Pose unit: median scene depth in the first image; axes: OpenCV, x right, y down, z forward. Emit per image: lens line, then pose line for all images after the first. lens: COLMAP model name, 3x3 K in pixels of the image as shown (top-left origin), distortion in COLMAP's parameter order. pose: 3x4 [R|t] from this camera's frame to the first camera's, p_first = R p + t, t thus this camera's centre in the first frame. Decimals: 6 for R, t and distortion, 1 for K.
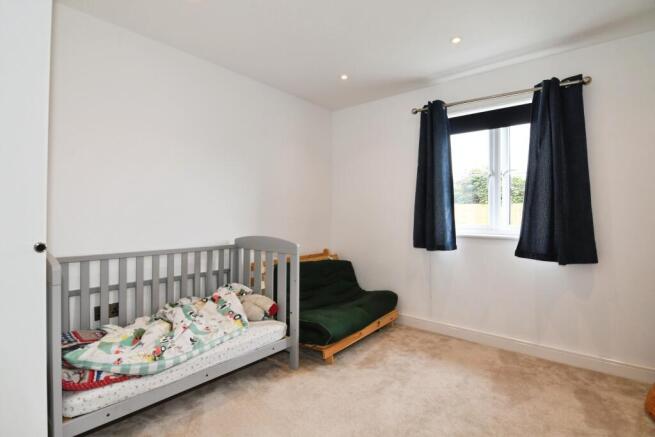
lens RADIAL K [[314.7, 0, 324.7], [0, 314.7, 217.9], [0, 0, 1]] dist [-0.002164, -0.000274]
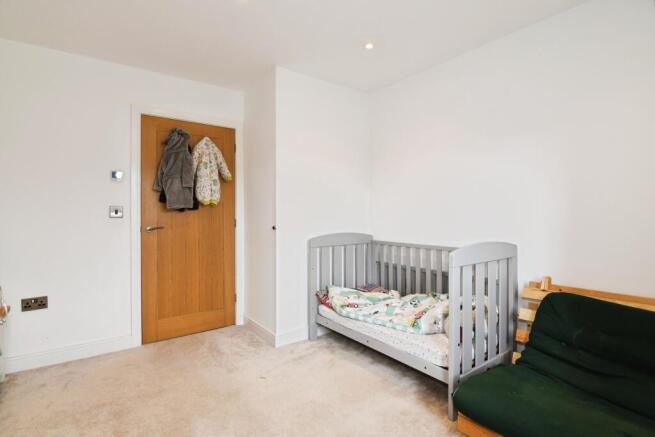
lens RADIAL K [[314.7, 0, 324.6], [0, 314.7, 216.6], [0, 0, 1]] dist [-0.002164, -0.000274]
pose [[-0.211053, -0.008048, -0.977441, 0.834447], [-0.010189, 0.999930, -0.006033, 0.007090], [0.977421, 0.008686, -0.211120, 1.010798]]
